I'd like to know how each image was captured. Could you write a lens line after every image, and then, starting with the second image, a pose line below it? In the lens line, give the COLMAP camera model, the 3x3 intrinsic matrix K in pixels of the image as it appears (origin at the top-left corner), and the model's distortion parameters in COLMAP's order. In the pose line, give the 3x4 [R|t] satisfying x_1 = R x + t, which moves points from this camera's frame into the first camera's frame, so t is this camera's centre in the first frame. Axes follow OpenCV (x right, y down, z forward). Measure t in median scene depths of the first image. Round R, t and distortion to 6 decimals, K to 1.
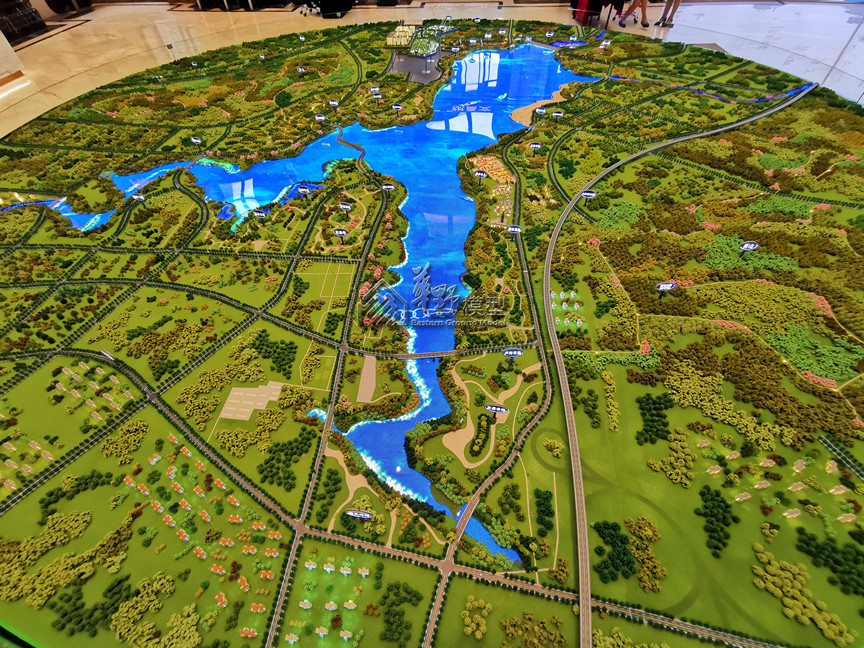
lens RADIAL K [[402.7, 0, 432.0], [0, 402.7, 324.0], [0, 0, 1]] dist [-0.002652, 0.007660]
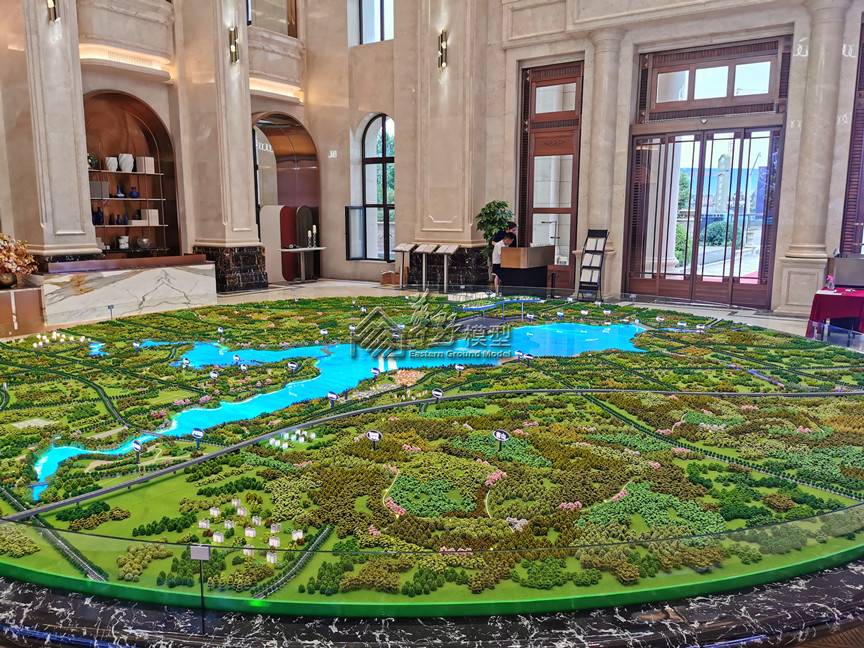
lens RADIAL K [[667.0, 0, 432.0], [0, 667.0, 324.0], [0, 0, 1]] dist [0.055922, -0.071557]
pose [[0.864727, 0.104088, -0.491338, 1.470401], [-0.387127, 0.761384, -0.520026, 0.498508], [0.319969, 0.639891, 0.698684, -0.291816]]
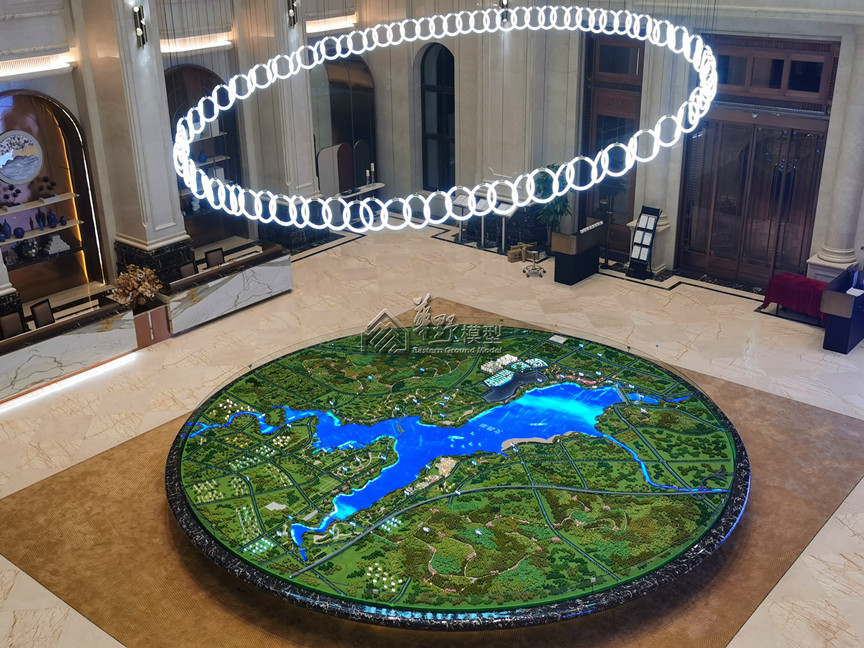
lens RADIAL K [[989.5, 0, 430.9], [0, 989.5, 349.0], [0, 0, 1]] dist [0.007763, 0.035481]
pose [[0.813800, 0.252714, -0.523321, 3.375778], [-0.433581, 0.863630, -0.257198, 0.478610], [0.386958, 0.436210, 0.812394, -4.205038]]
